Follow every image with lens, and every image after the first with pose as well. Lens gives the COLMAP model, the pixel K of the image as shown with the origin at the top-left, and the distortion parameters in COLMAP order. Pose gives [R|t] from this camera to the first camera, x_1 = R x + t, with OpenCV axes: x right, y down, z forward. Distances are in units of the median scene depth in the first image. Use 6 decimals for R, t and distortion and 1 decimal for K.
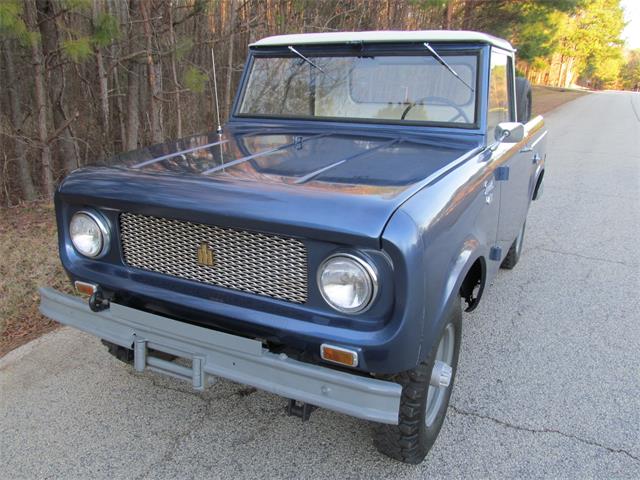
lens RADIAL K [[531.1, 0, 313.8], [0, 531.1, 242.8], [0, 0, 1]] dist [-0.056936, 0.025577]
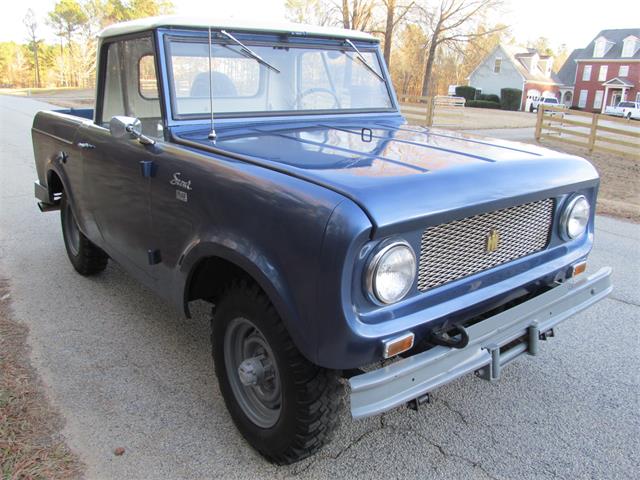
lens RADIAL K [[531.1, 0, 319.6], [0, 531.1, 237.9], [0, 0, 1]] dist [-0.056936, 0.025577]
pose [[0.414713, -0.262485, 0.871272, -0.919576], [0.264179, 0.950982, 0.160753, -0.174507], [-0.870760, 0.163506, 0.463728, 0.608036]]
